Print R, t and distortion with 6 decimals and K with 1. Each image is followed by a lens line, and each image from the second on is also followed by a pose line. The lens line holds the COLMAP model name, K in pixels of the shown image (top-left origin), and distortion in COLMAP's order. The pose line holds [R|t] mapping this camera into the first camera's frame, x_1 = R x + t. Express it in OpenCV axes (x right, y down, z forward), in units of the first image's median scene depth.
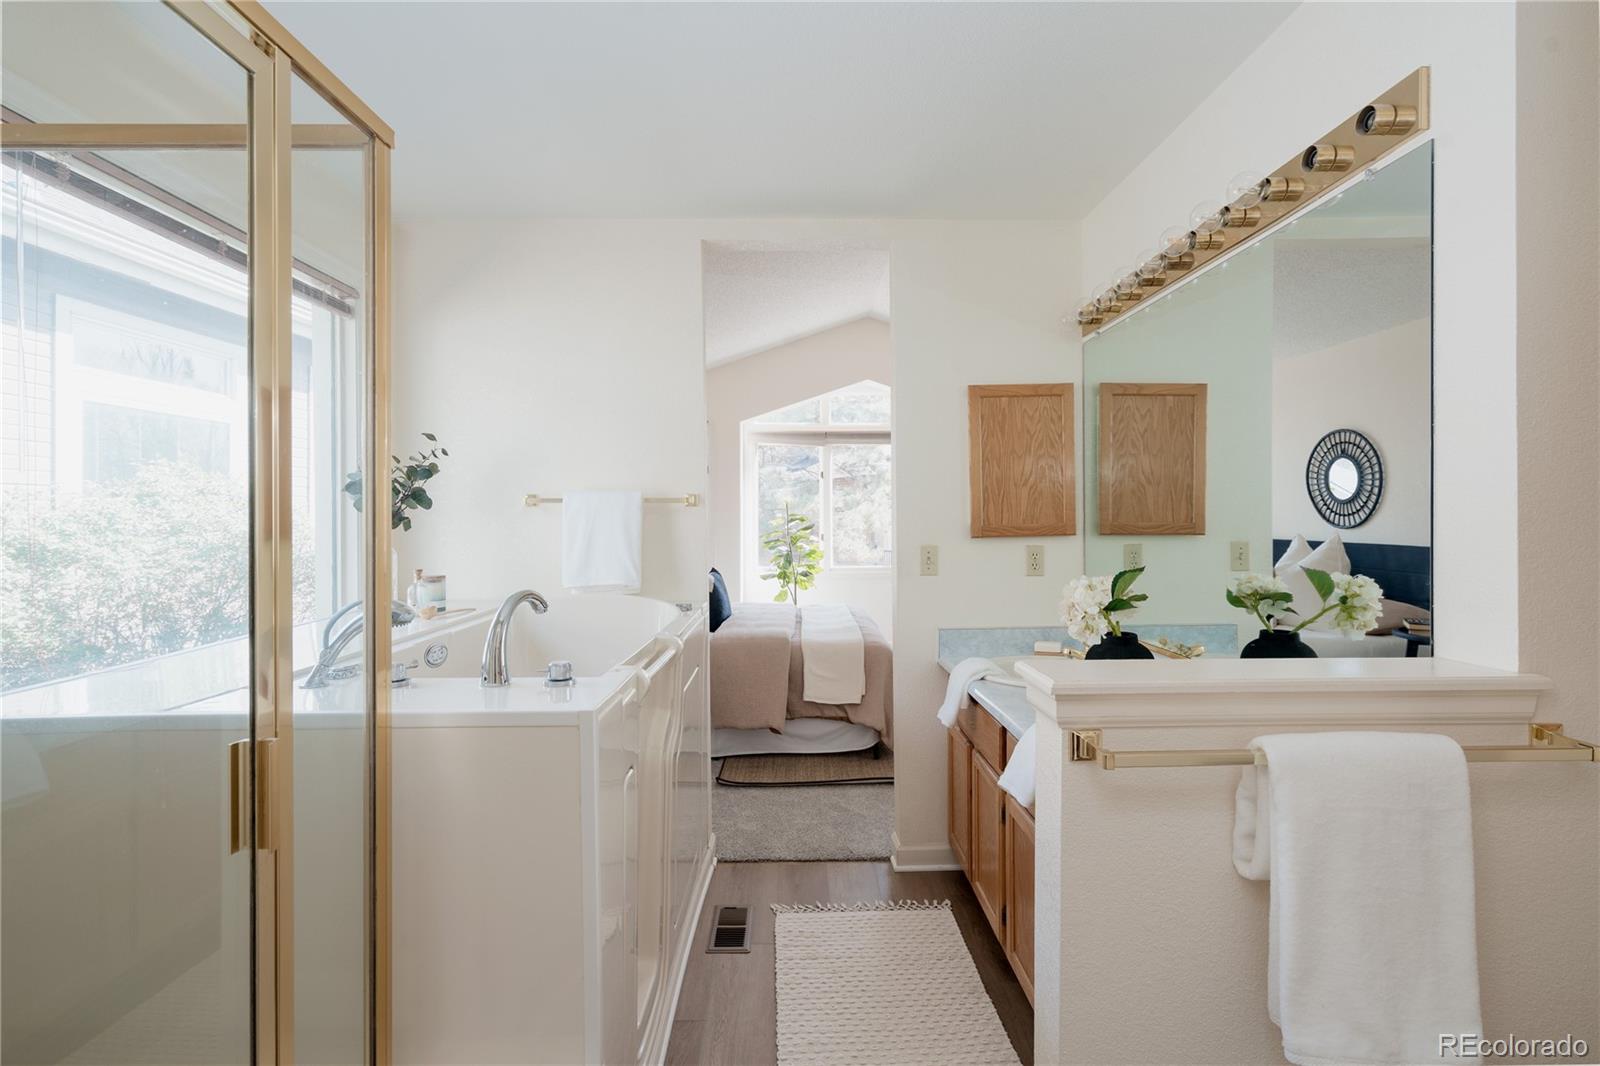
lens RADIAL K [[766.2, 0, 803.7], [0, 766.2, 523.3], [0, 0, 1]] dist [-0.000526, 0.000066]
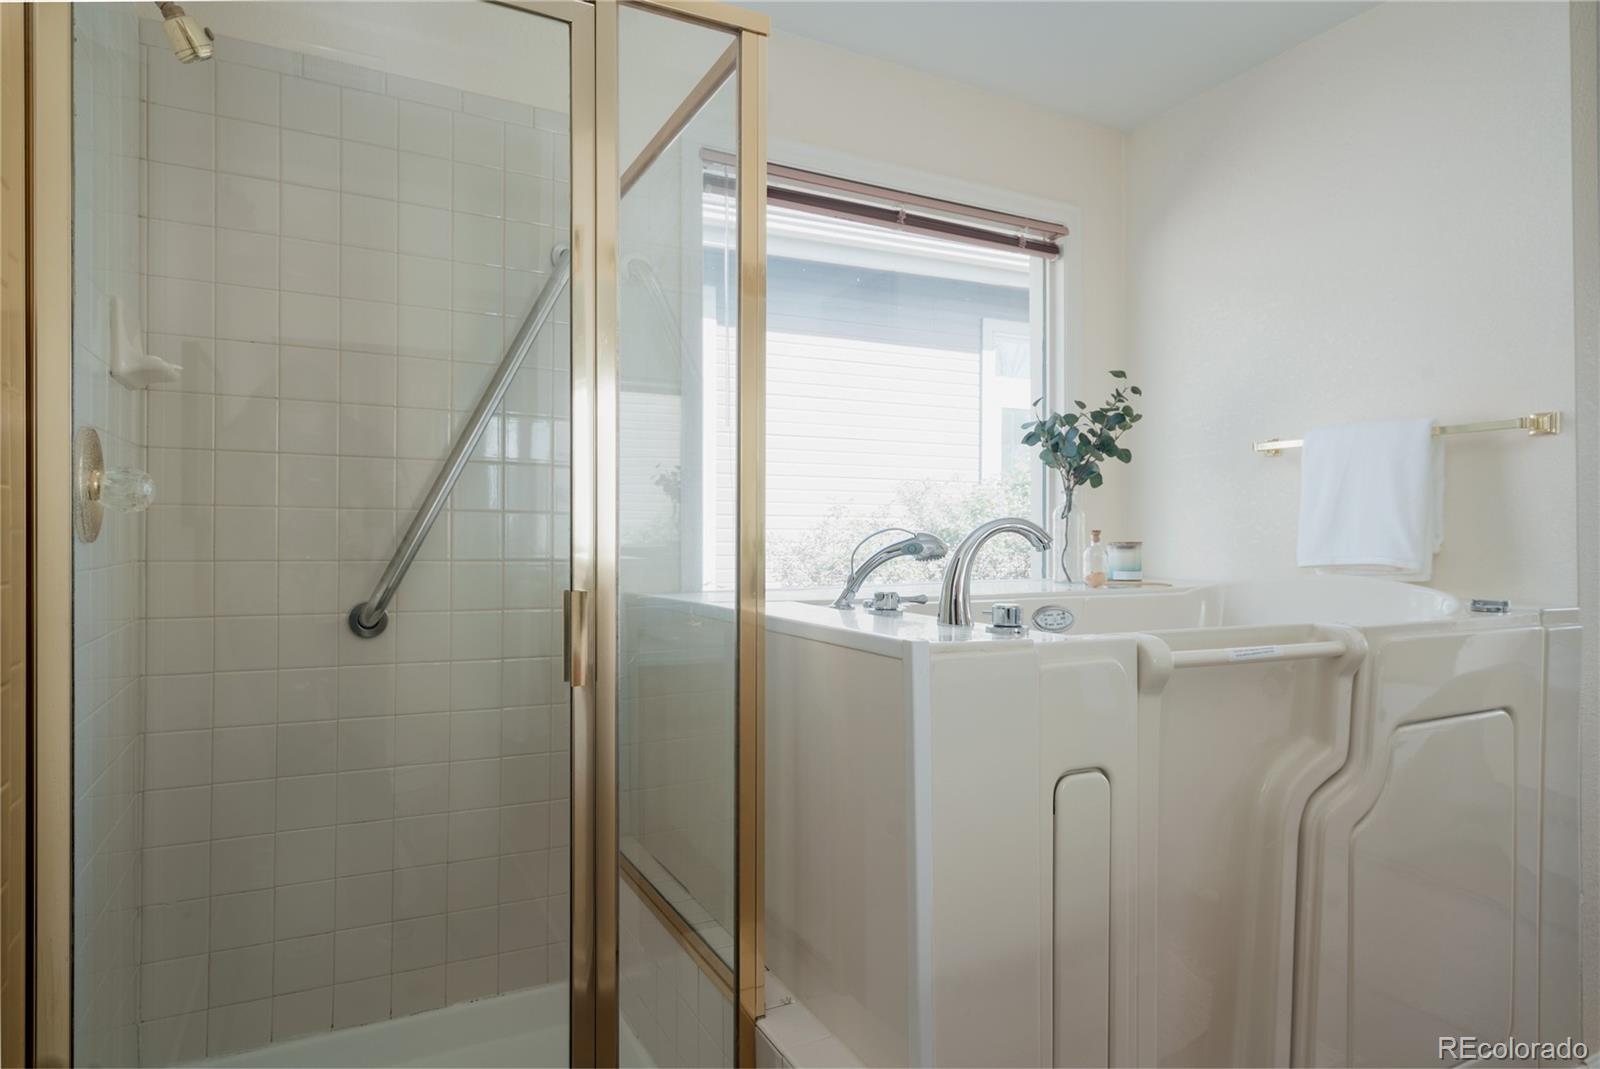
lens RADIAL K [[919.7, 0, 798.1], [0, 919.7, 537.4], [0, 0, 1]] dist [-0.010273, -0.000981]
pose [[0.444282, 0.001104, -0.895886, 0.252908], [-0.011396, 0.999925, -0.004419, 0.073323], [0.895815, 0.012173, 0.444261, 0.240098]]
